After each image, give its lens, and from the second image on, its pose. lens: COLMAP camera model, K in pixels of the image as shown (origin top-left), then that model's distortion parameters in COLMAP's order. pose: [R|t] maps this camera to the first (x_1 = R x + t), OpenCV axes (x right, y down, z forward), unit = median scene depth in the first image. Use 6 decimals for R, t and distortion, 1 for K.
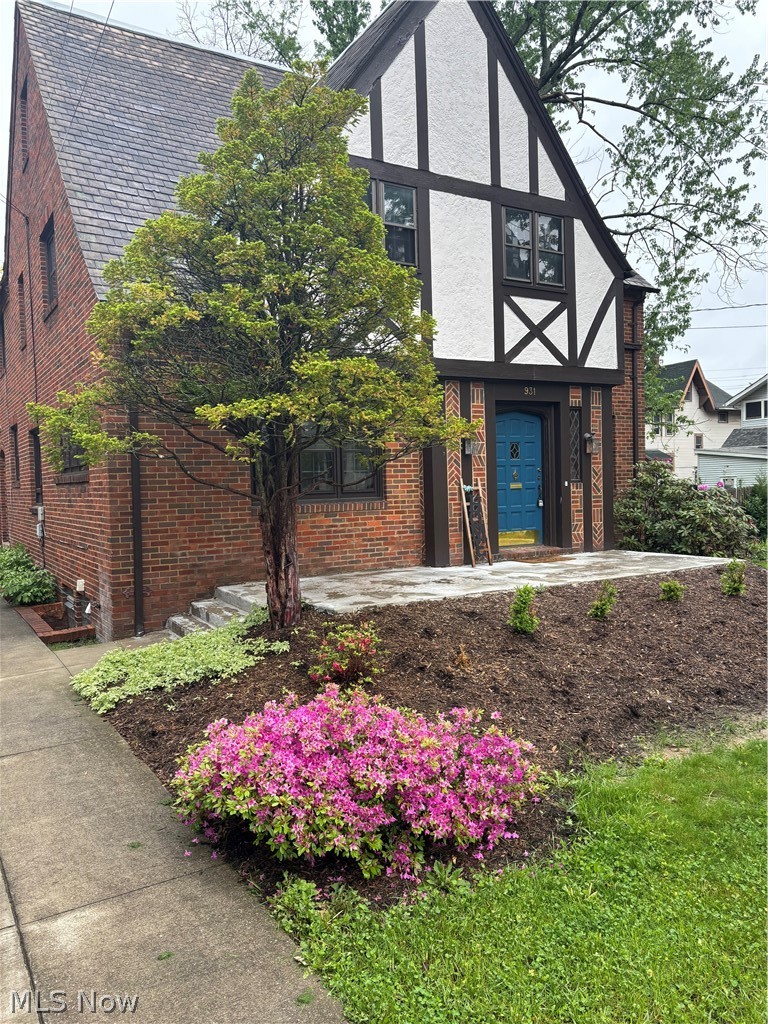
lens RADIAL K [[763.7, 0, 380.3], [0, 763.7, 510.7], [0, 0, 1]] dist [0.036542, -0.009079]
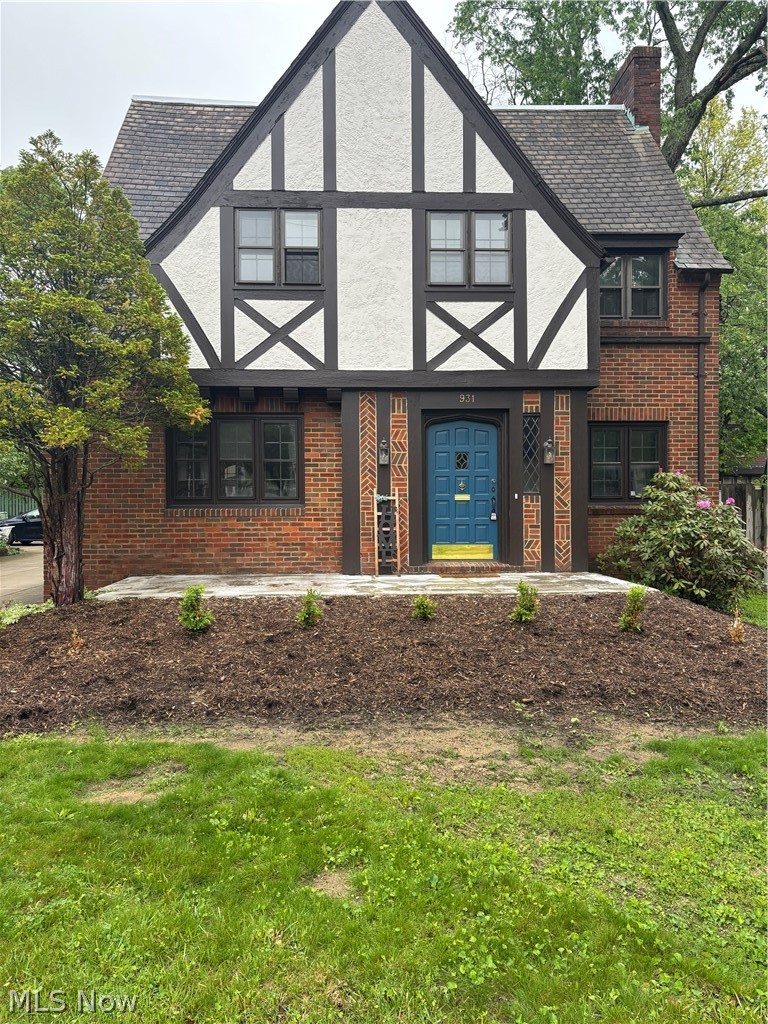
lens RADIAL K [[763.7, 0, 379.2], [0, 763.7, 511.2], [0, 0, 1]] dist [0.036542, -0.009079]
pose [[0.884849, 0.028388, -0.465011, 0.577067], [-0.036501, 0.999298, -0.008451, -0.003620], [0.464445, 0.024452, 0.885264, 0.115004]]
